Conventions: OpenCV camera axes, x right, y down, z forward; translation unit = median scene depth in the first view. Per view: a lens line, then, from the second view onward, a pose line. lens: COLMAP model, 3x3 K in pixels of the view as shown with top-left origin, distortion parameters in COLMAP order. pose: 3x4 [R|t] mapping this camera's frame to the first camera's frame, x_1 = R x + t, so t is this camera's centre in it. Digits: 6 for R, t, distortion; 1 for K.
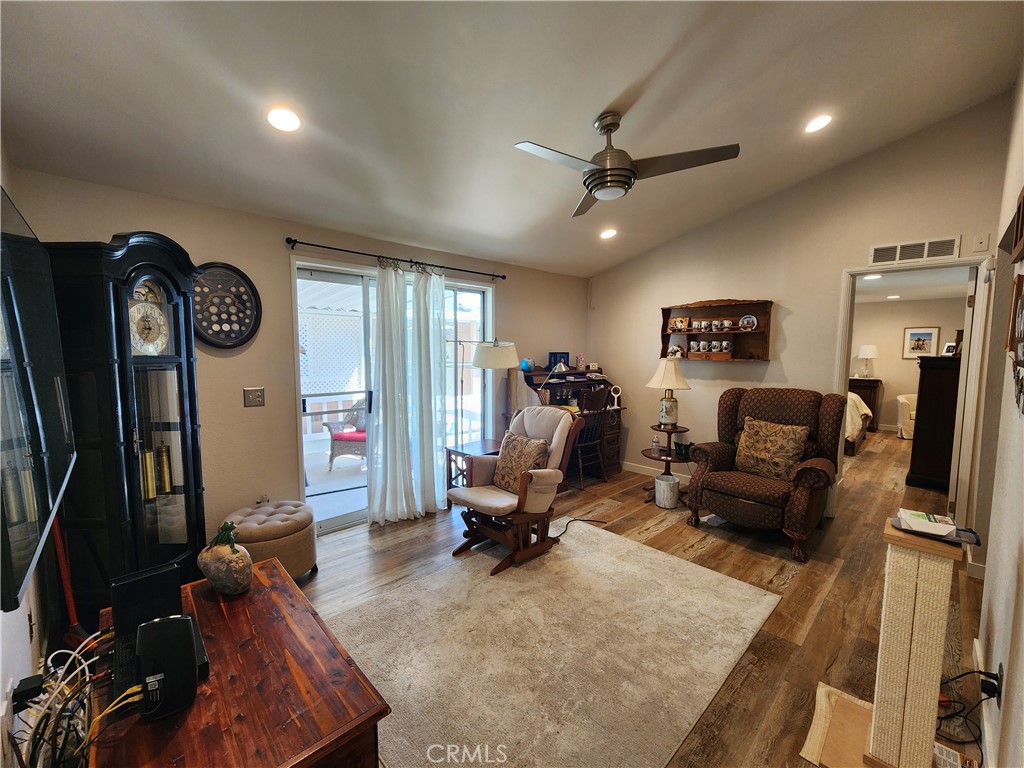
lens RADIAL K [[416.7, 0, 507.8], [0, 416.7, 385.6], [0, 0, 1]] dist [-0.001279, -0.000218]
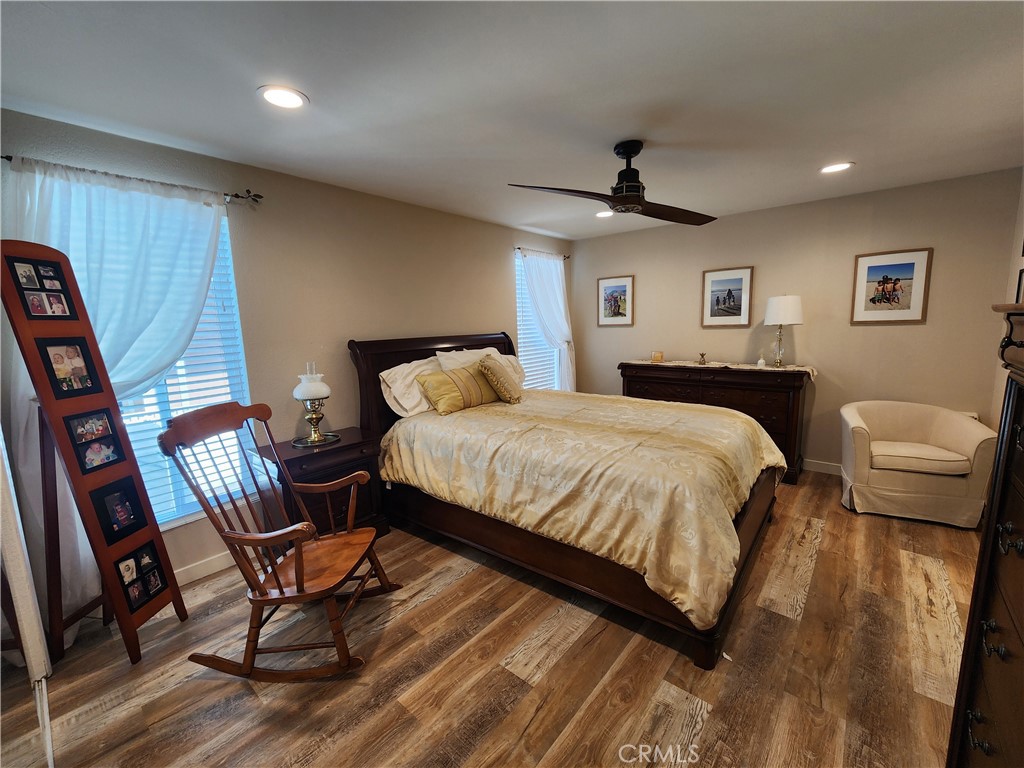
lens RADIAL K [[416.7, 0, 517.6], [0, 416.7, 383.7], [0, 0, 1]] dist [-0.001279, -0.000218]
pose [[0.993516, -0.045862, 0.104033, 0.541729], [0.039631, 0.997339, 0.061186, -0.041460], [-0.106563, -0.056666, 0.992690, 0.591272]]
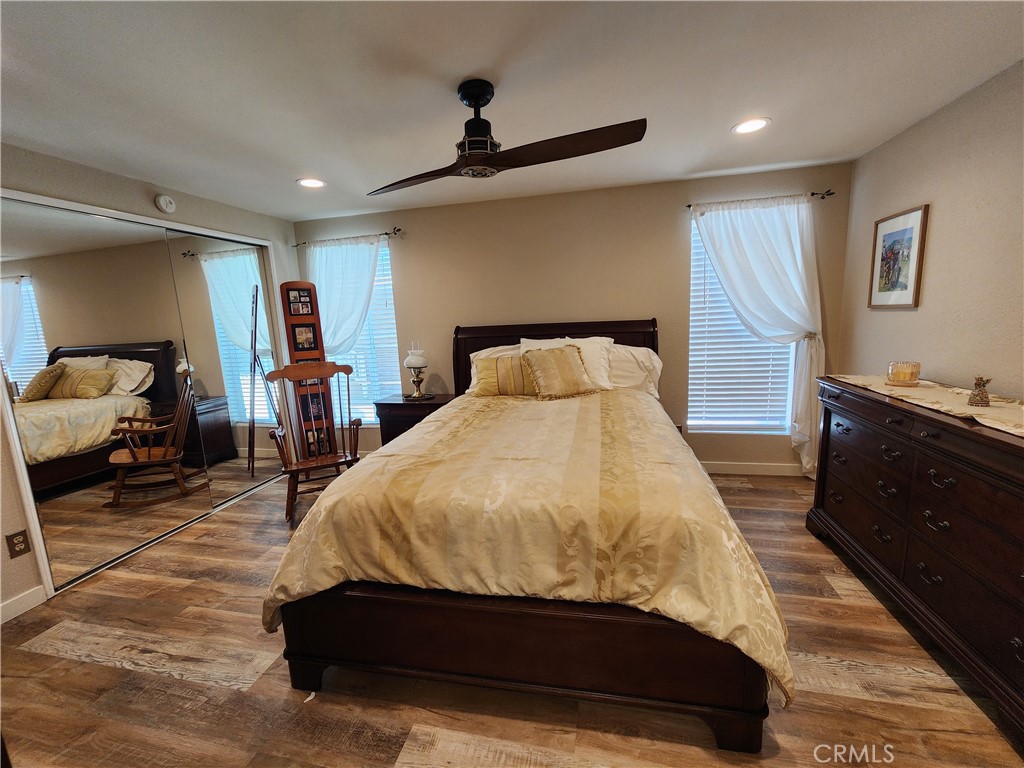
lens RADIAL K [[416.7, 0, 514.3], [0, 416.7, 383.1], [0, 0, 1]] dist [-0.001279, -0.000218]
pose [[0.564822, 0.106781, -0.818275, 0.874062], [-0.024732, 0.993338, 0.112554, -0.054109], [0.824842, -0.043335, 0.563700, 0.766594]]
